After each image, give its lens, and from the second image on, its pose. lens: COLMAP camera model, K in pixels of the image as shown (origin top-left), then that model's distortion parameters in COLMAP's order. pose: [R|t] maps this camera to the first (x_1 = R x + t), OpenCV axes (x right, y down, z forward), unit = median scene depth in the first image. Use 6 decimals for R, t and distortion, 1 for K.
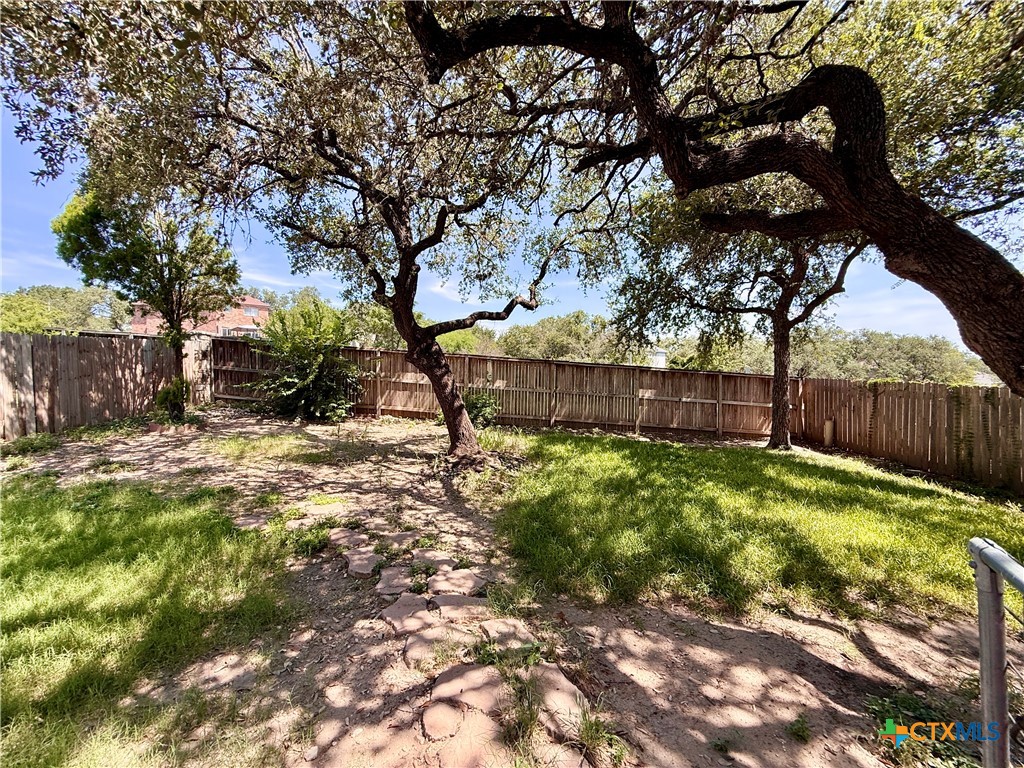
lens RADIAL K [[408.4, 0, 510.0], [0, 408.4, 384.4], [0, 0, 1]] dist [-0.000476, 0.000202]
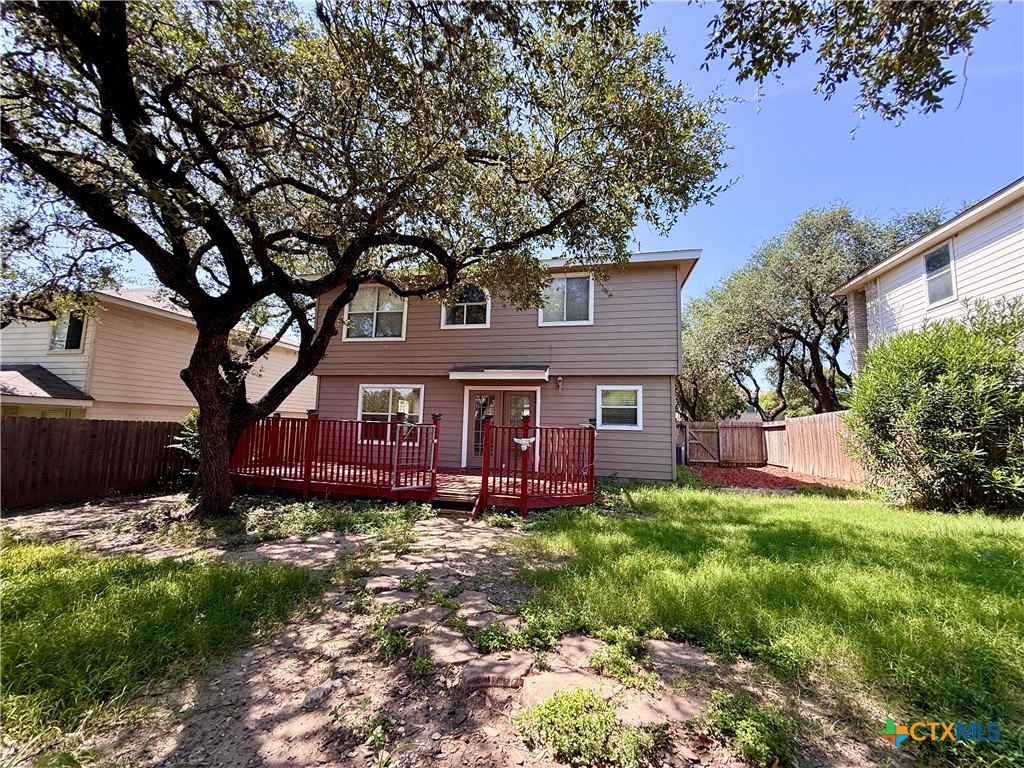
lens RADIAL K [[408.4, 0, 510.0], [0, 408.4, 384.4], [0, 0, 1]] dist [-0.000476, 0.000202]
pose [[-0.971997, -0.005060, 0.234938, -0.997253], [-0.025985, 0.995951, -0.086056, 0.075207], [-0.233551, -0.089751, -0.968194, 2.891206]]
